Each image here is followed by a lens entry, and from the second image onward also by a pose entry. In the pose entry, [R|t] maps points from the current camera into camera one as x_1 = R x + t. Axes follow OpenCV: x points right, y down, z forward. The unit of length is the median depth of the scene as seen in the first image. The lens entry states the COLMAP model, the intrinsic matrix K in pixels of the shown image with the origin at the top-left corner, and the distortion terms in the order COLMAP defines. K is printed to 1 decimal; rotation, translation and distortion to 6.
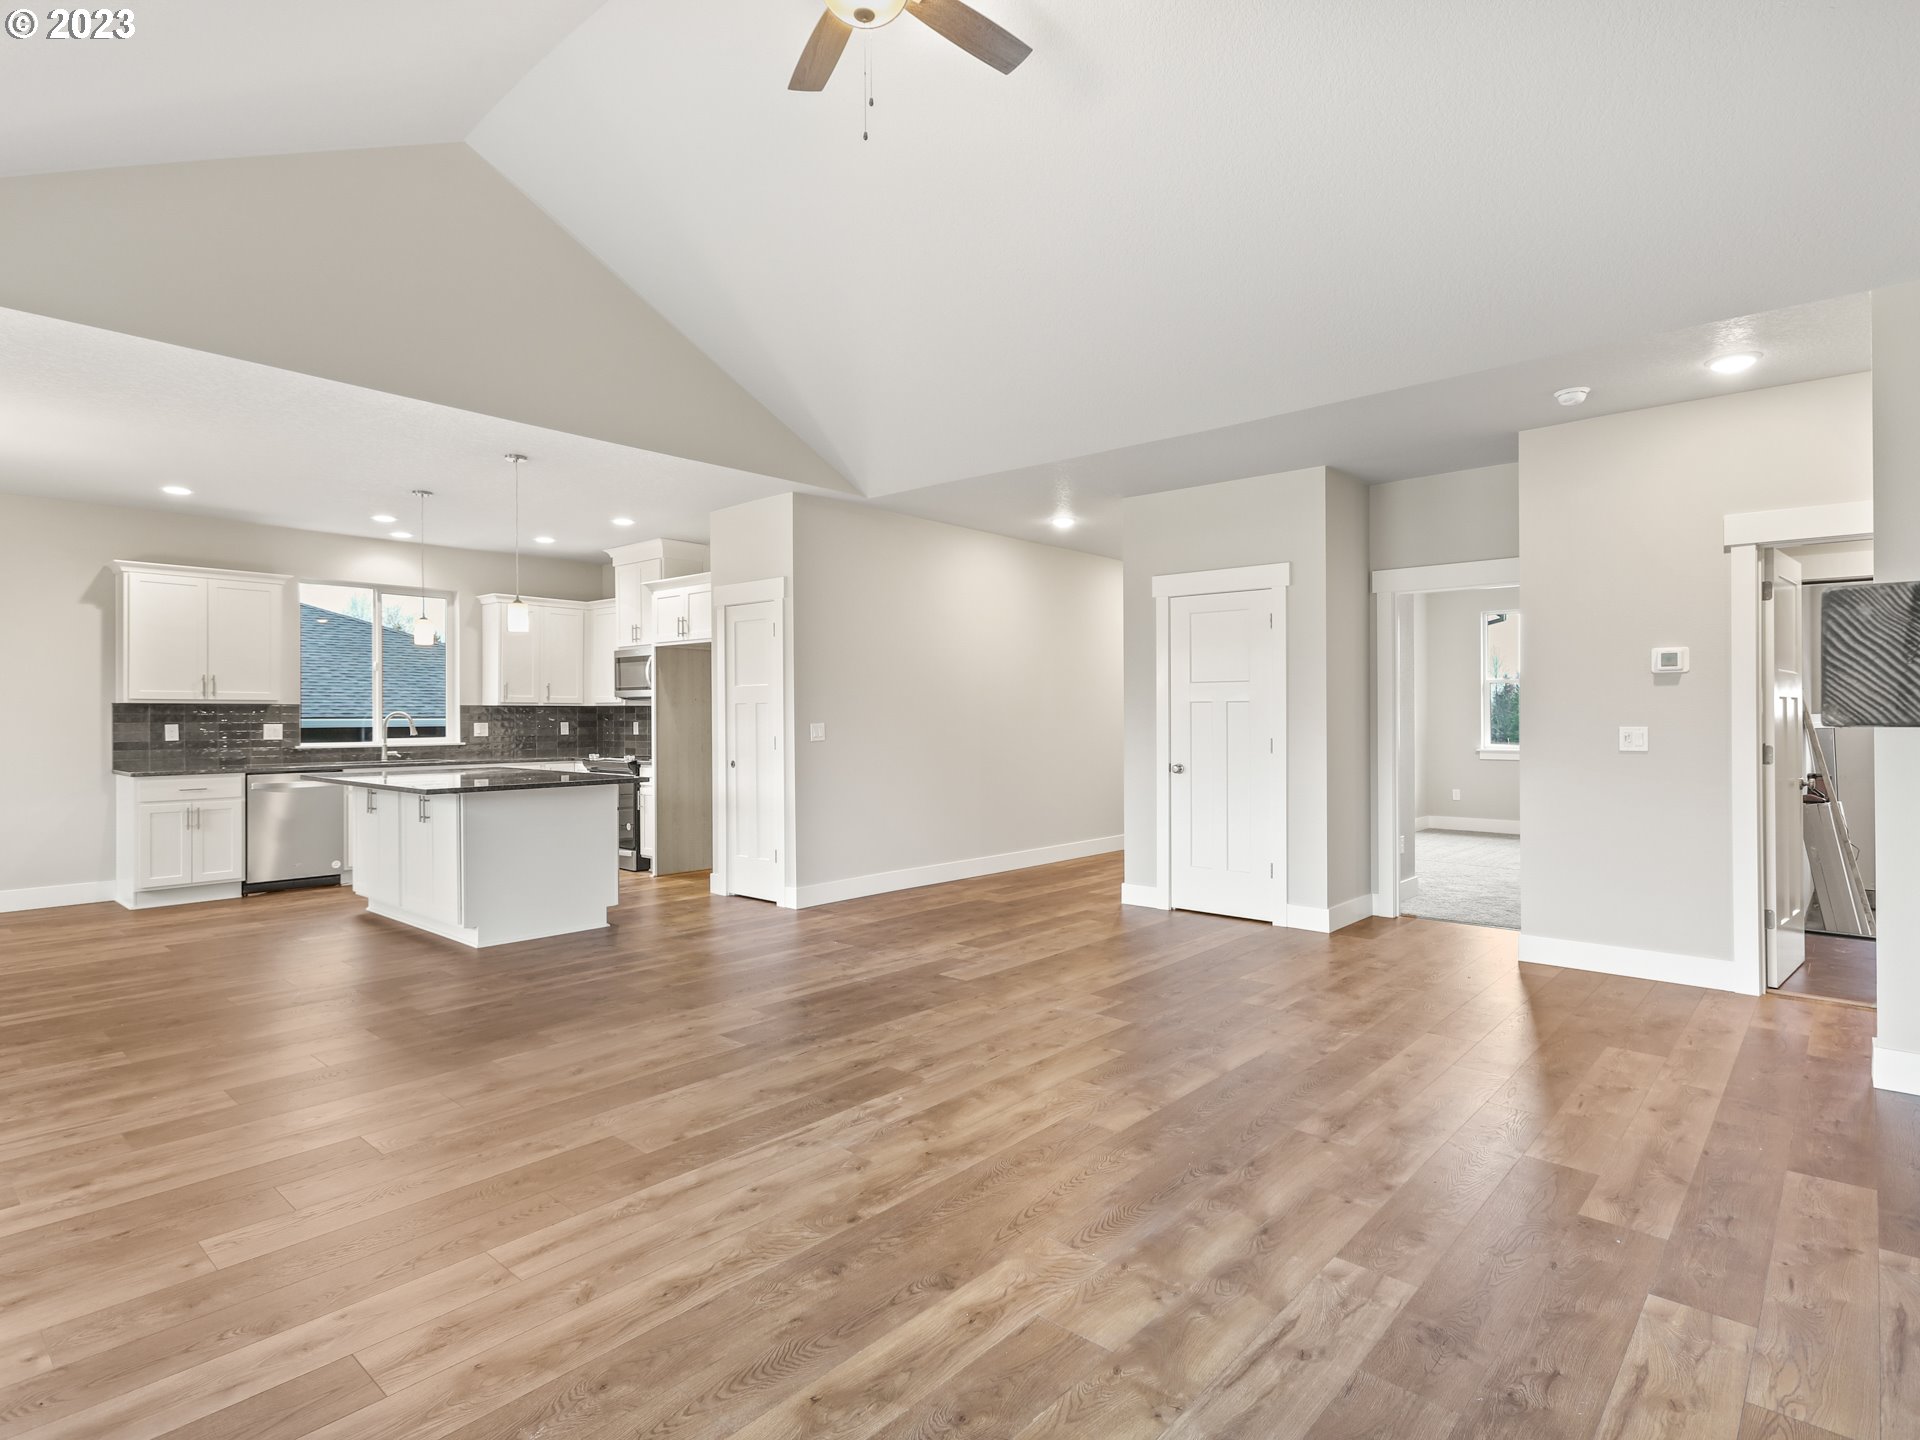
lens RADIAL K [[1011.0, 0, 969.7], [0, 1011.0, 717.6], [0, 0, 1]] dist [0.015884, -0.004687]
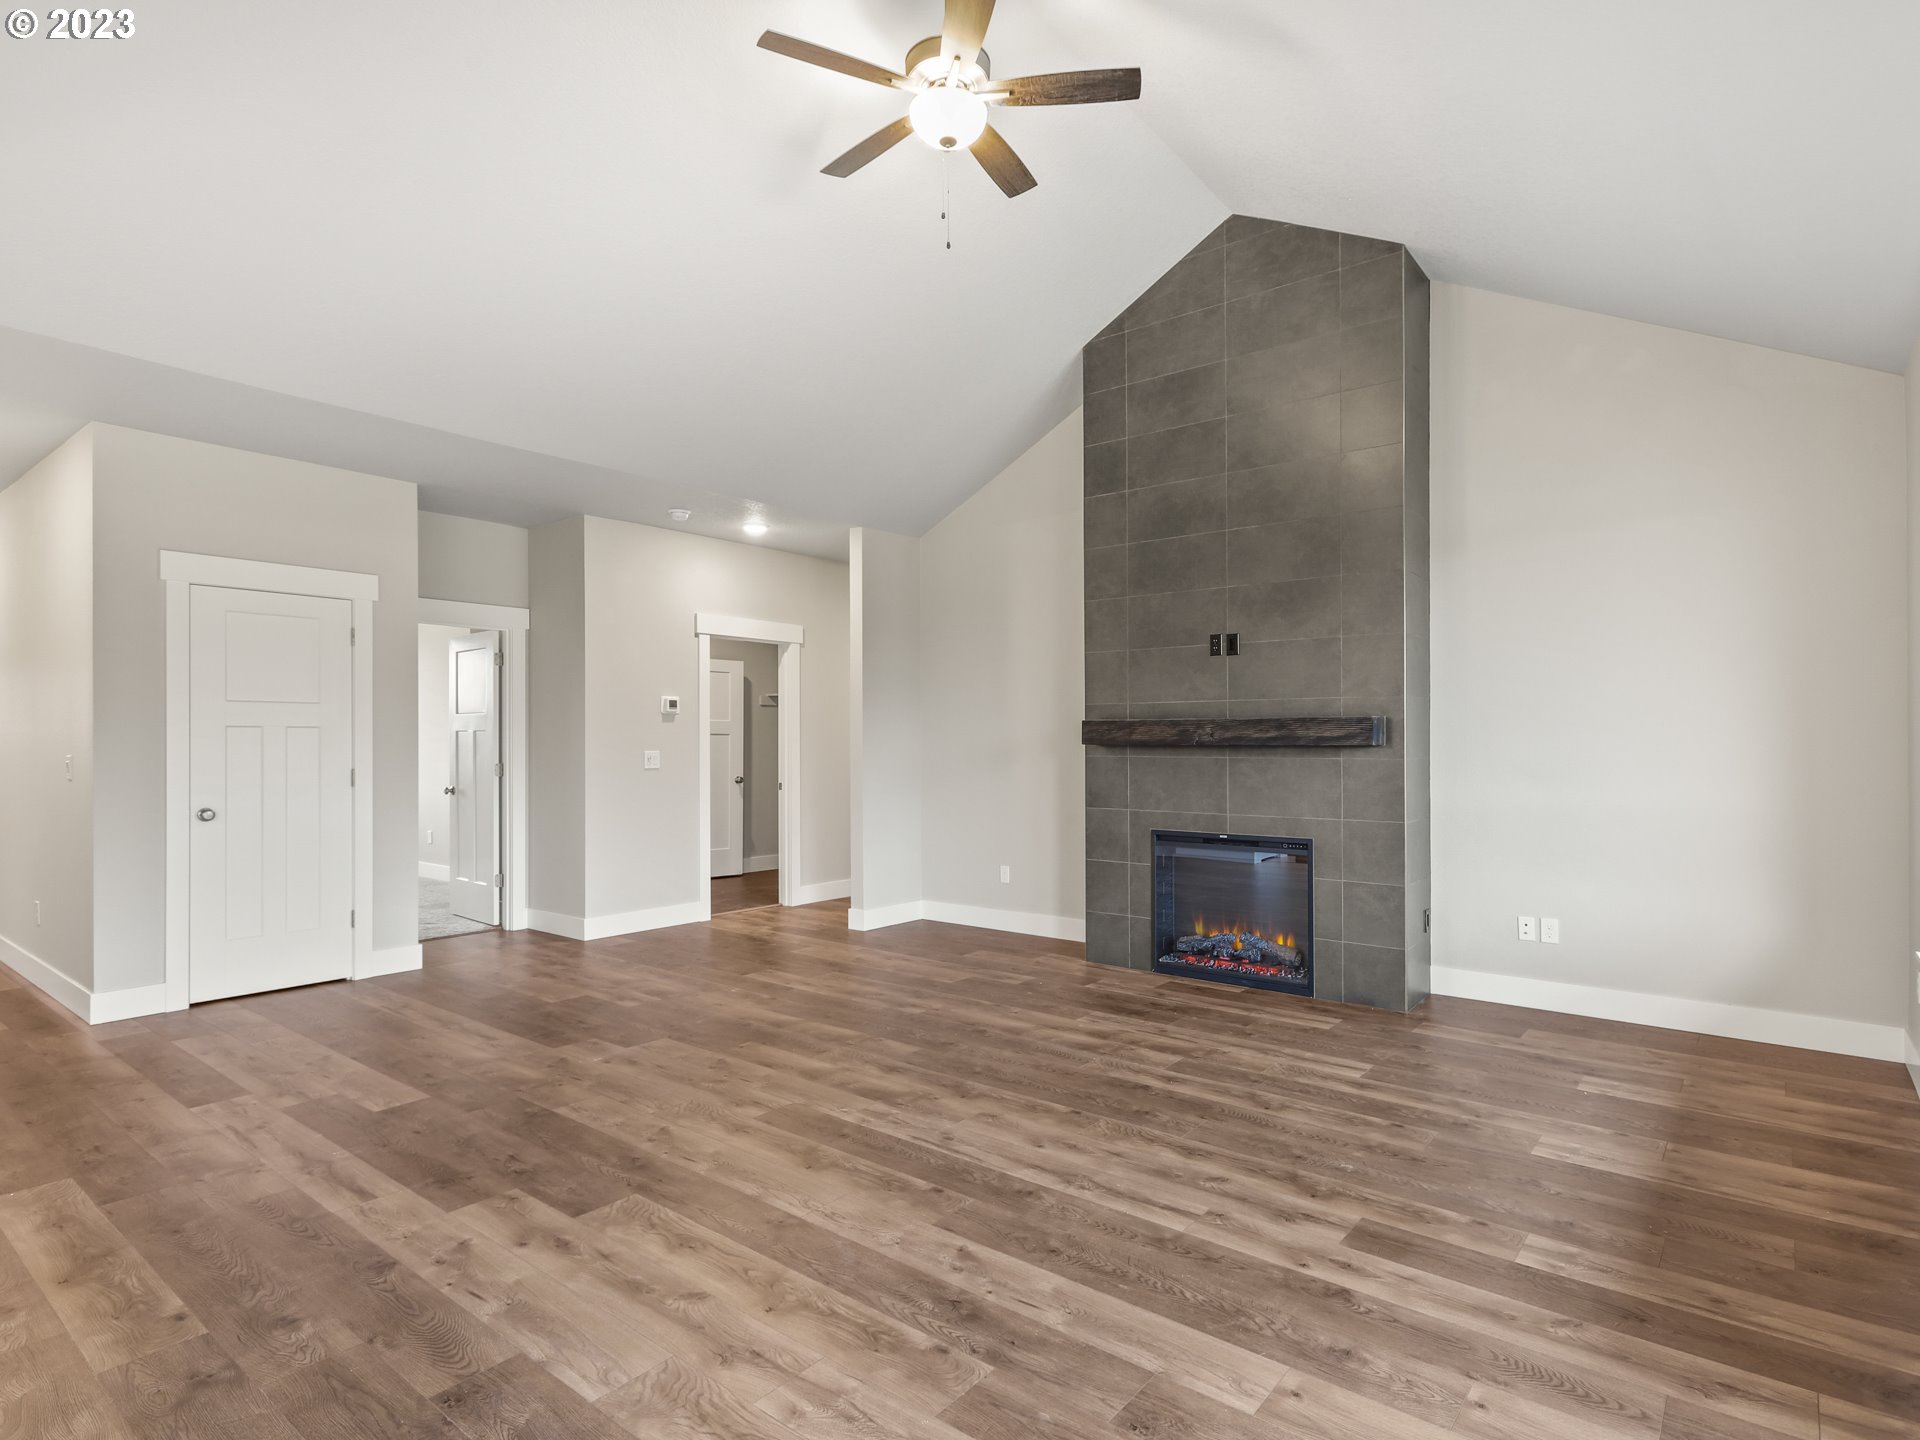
lens RADIAL K [[1011.0, 0, 965.4], [0, 1011.0, 740.1], [0, 0, 1]] dist [0.015884, -0.004687]
pose [[-0.046936, 0.001496, 0.998897, -0.525829], [0.002868, 0.999995, -0.001363, -0.002441], [-0.998894, 0.002801, -0.046941, 0.432048]]
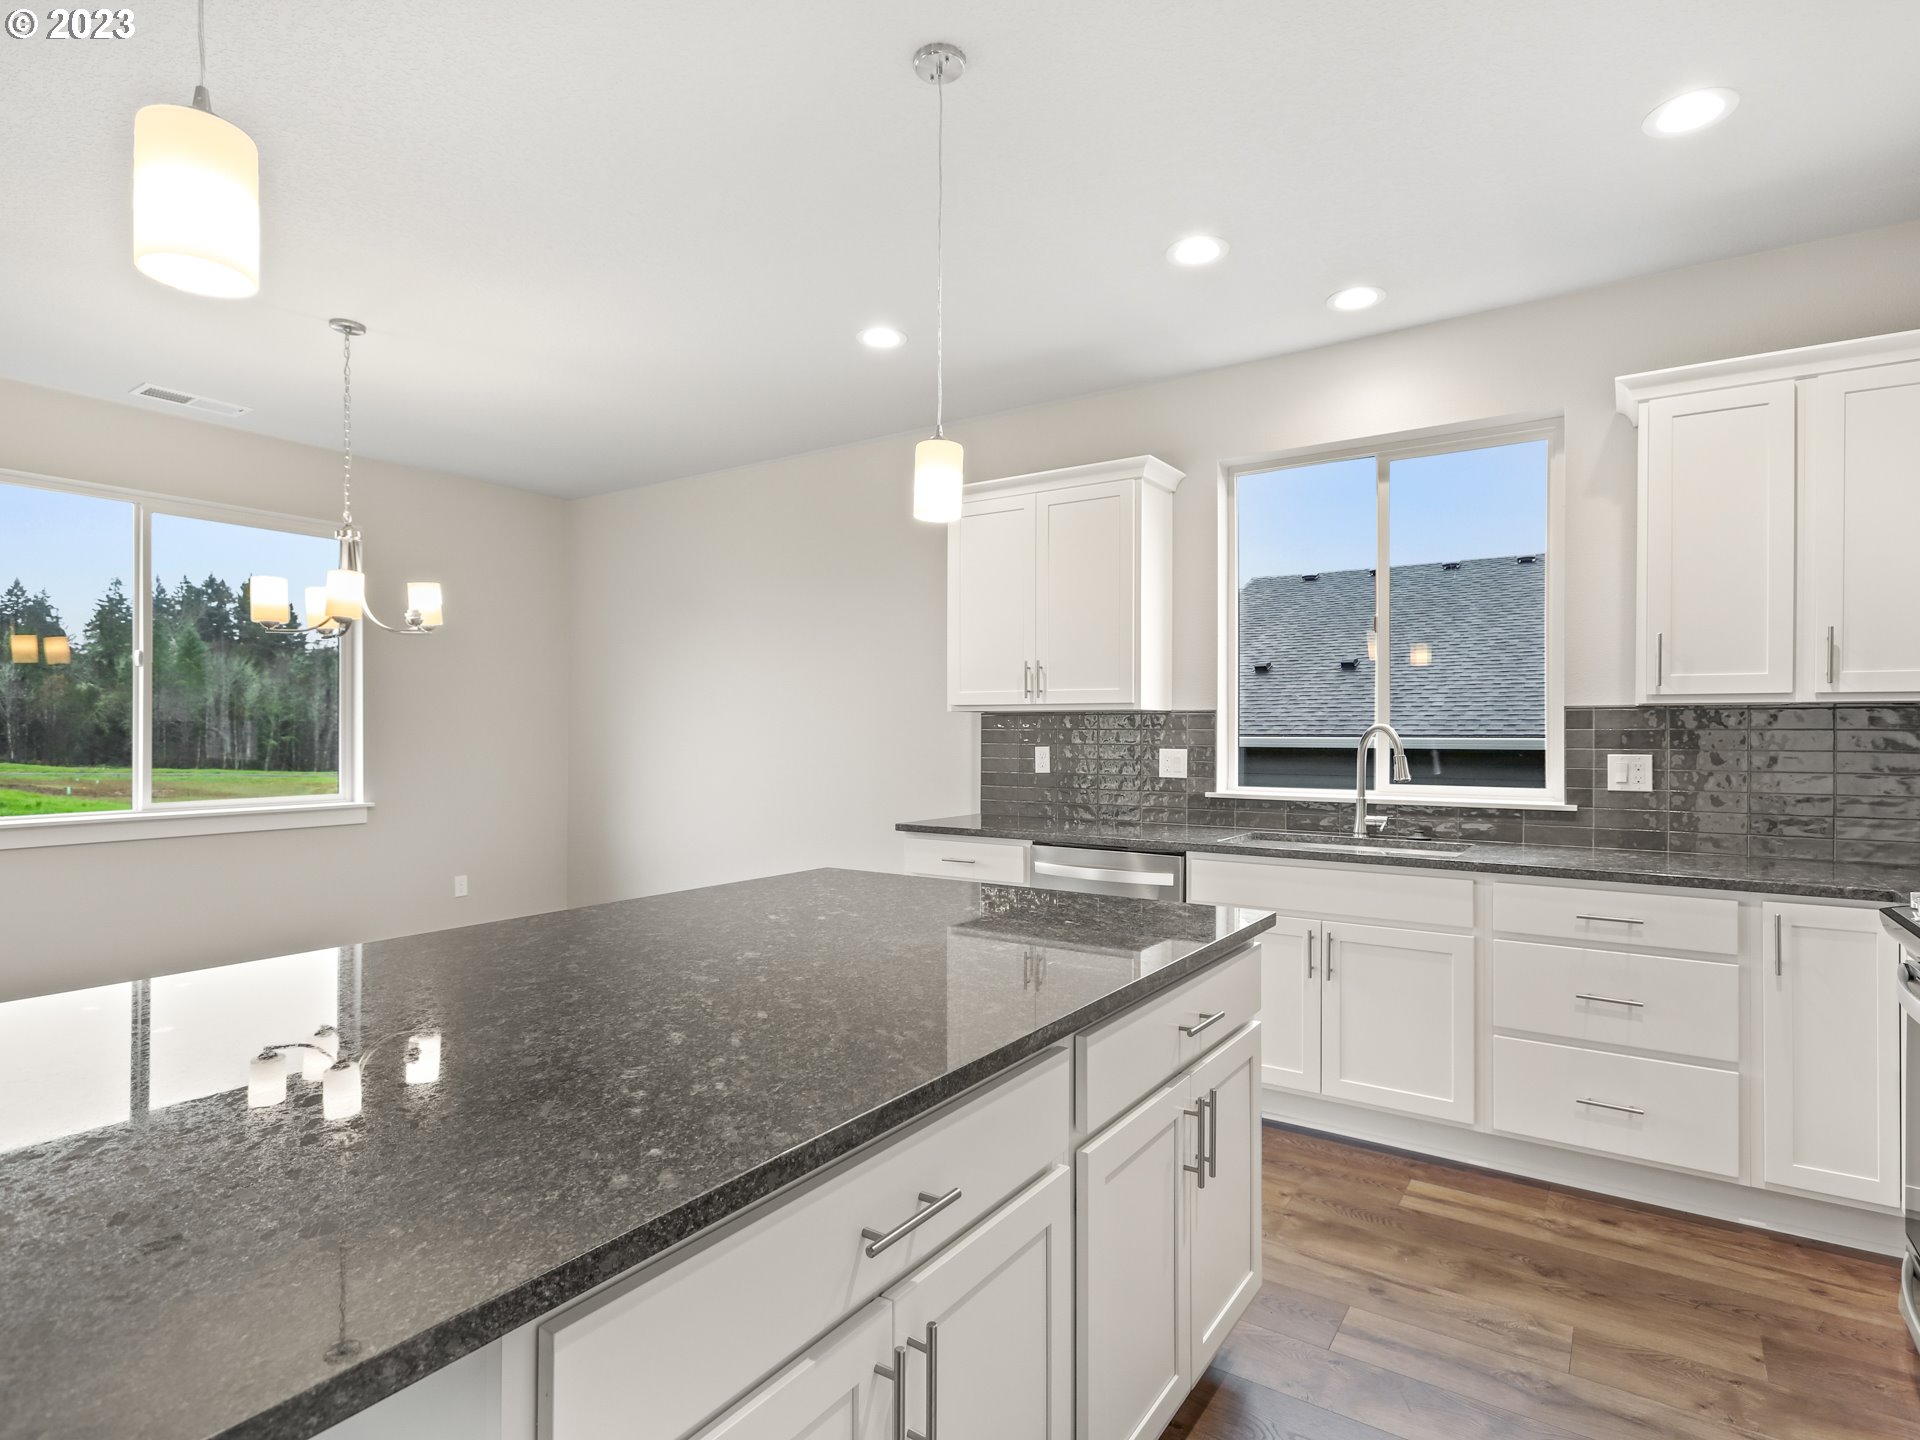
lens RADIAL K [[1011.0, 0, 957.9], [0, 1011.0, 742.4], [0, 0, 1]] dist [0.015884, -0.004687]
pose [[0.132126, 0.012384, -0.991156, -0.186459], [-0.004162, 0.999920, 0.011939, -0.003169], [0.991224, 0.002548, 0.132167, 0.883900]]
